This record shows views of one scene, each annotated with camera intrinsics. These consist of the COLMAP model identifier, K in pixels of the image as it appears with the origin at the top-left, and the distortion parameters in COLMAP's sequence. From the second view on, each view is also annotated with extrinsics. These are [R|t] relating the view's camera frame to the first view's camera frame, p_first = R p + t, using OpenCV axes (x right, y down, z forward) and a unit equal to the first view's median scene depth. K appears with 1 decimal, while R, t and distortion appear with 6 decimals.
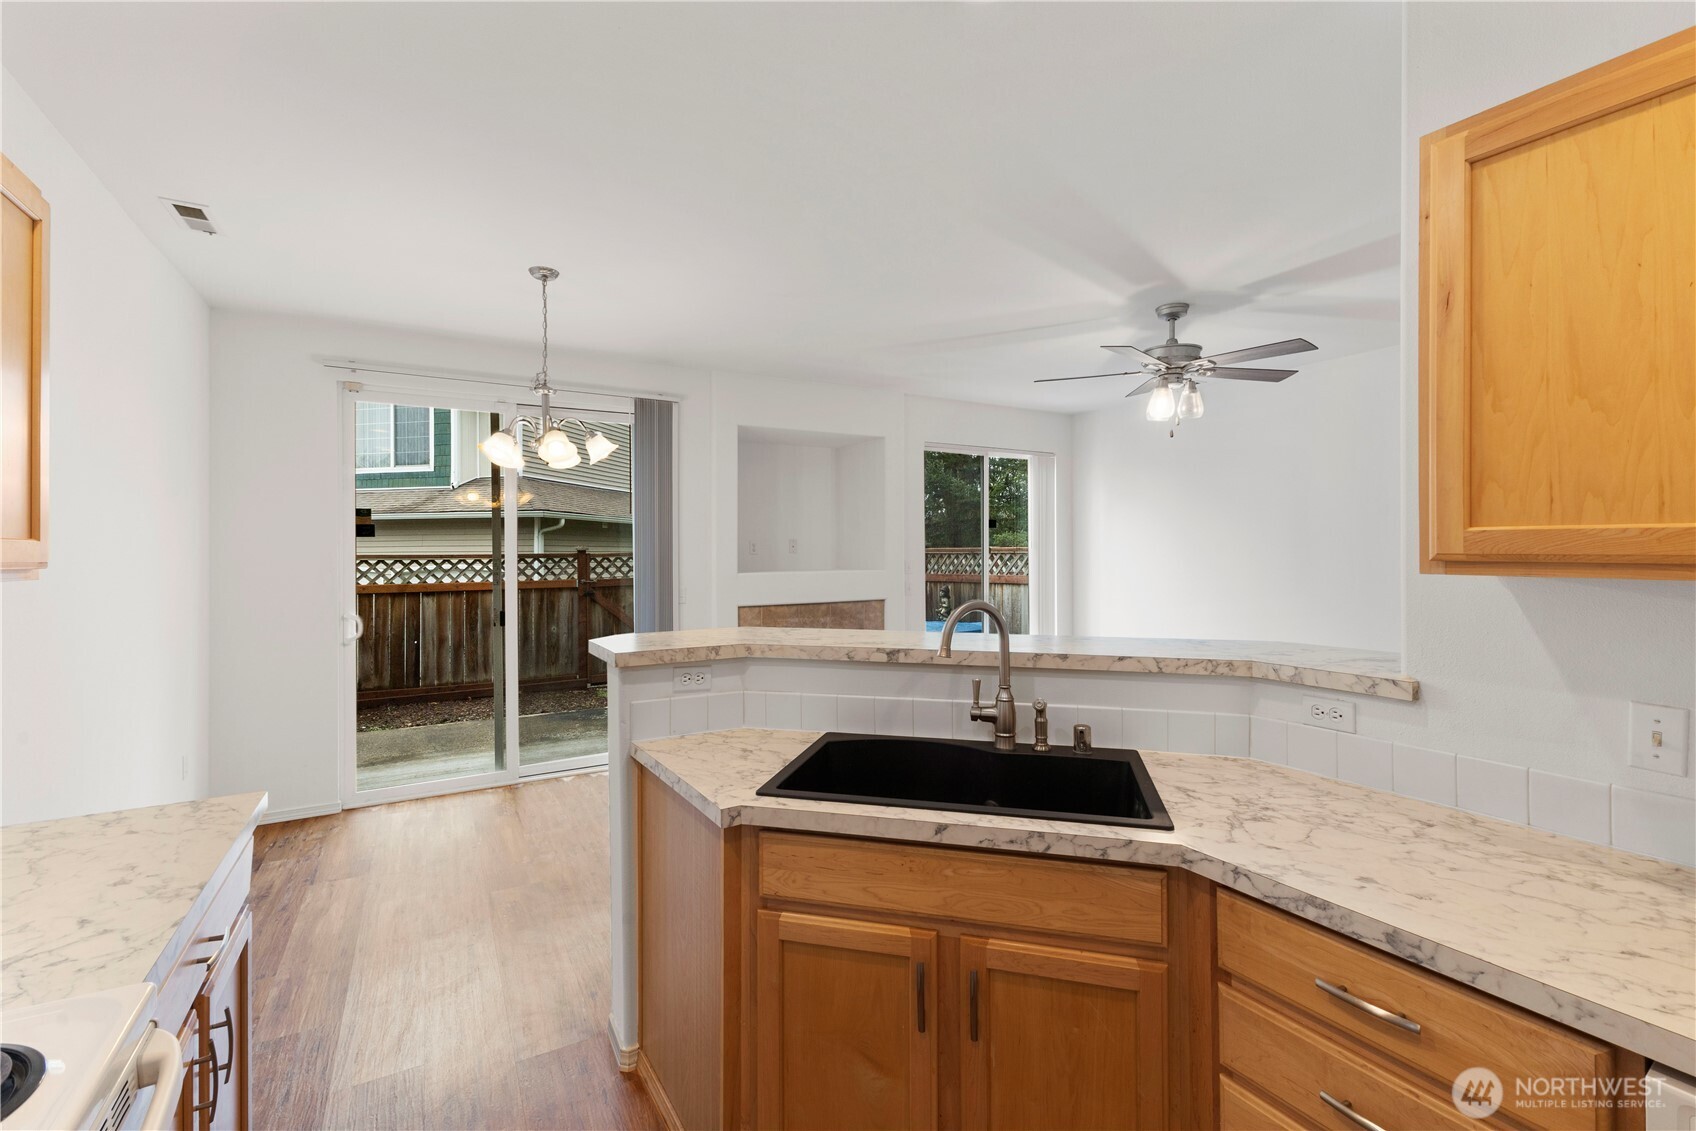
lens RADIAL K [[733.0, 0, 842.3], [0, 733.0, 550.0], [0, 0, 1]] dist [0.008345, -0.000135]
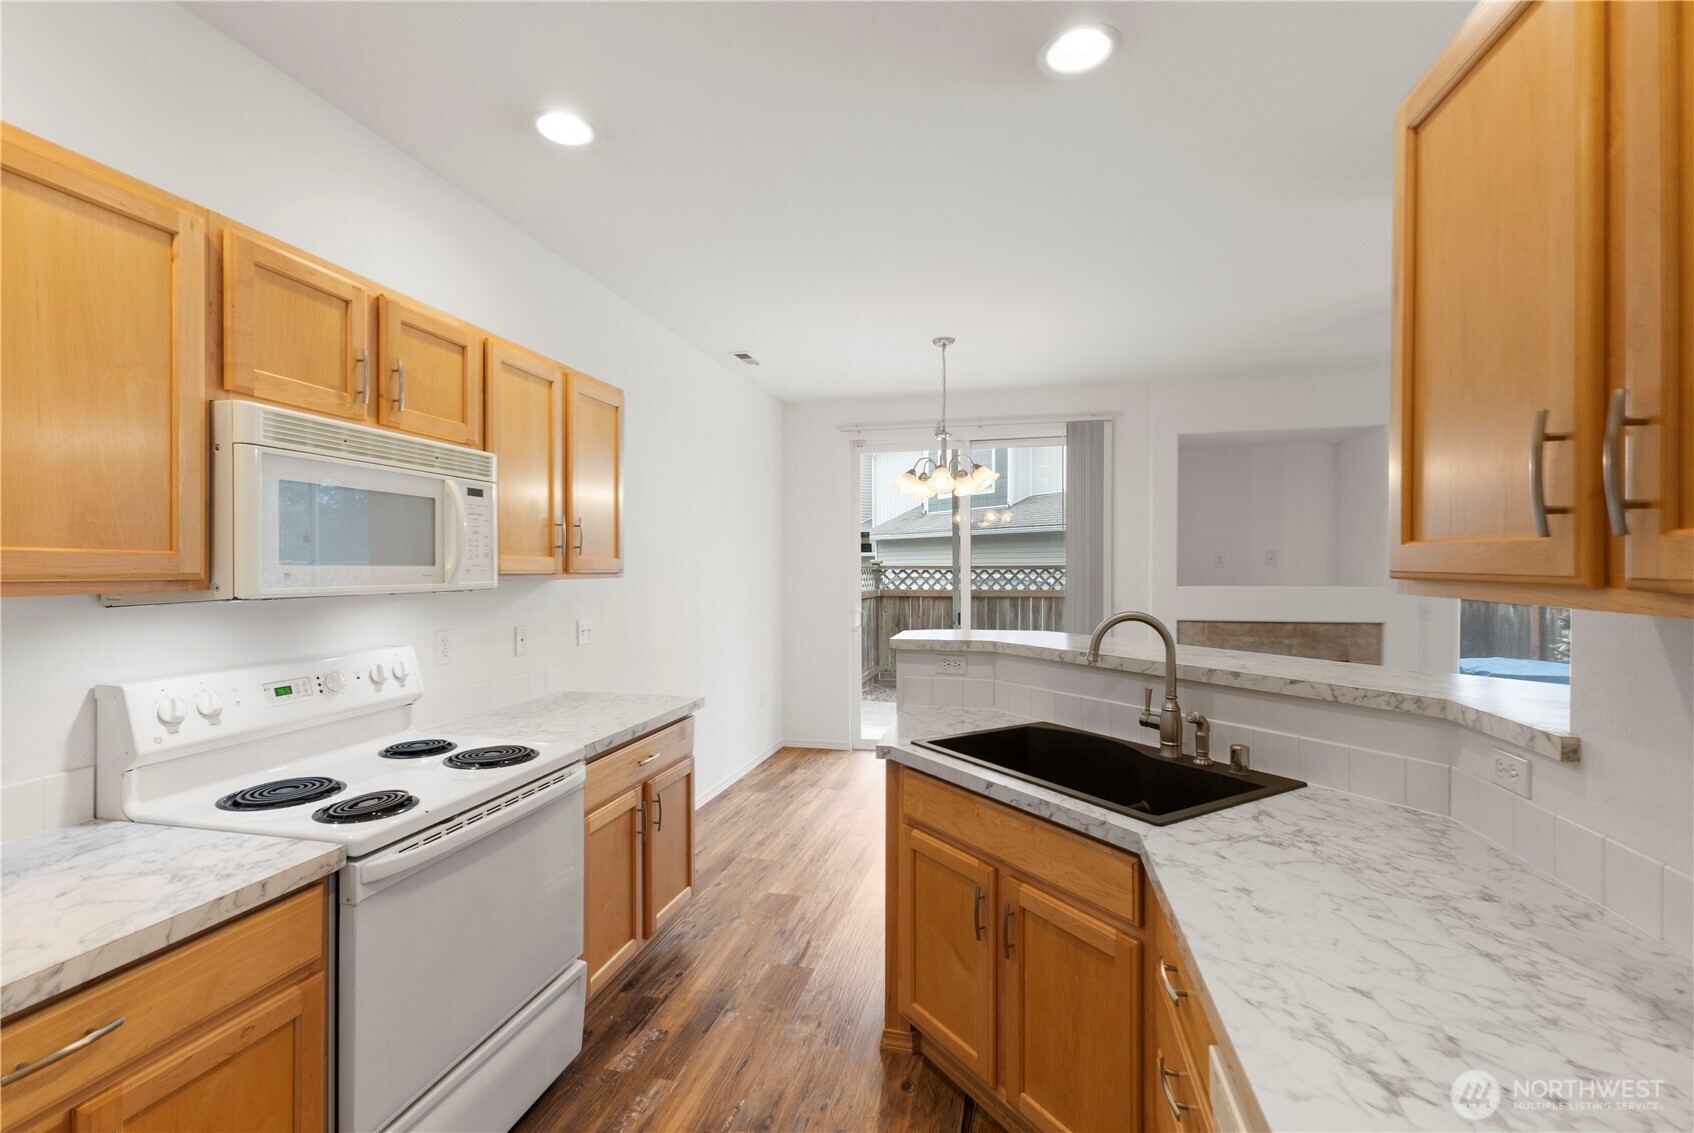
lens RADIAL K [[750.8, 0, 847.0], [0, 750.8, 566.5], [0, 0, 1]] dist [0.011939, 0.000142]
pose [[0.726735, 0.005191, -0.686899, 0.281015], [-0.000262, 0.999973, 0.007281, -0.002196], [0.686918, -0.005111, 0.726717, -0.036243]]
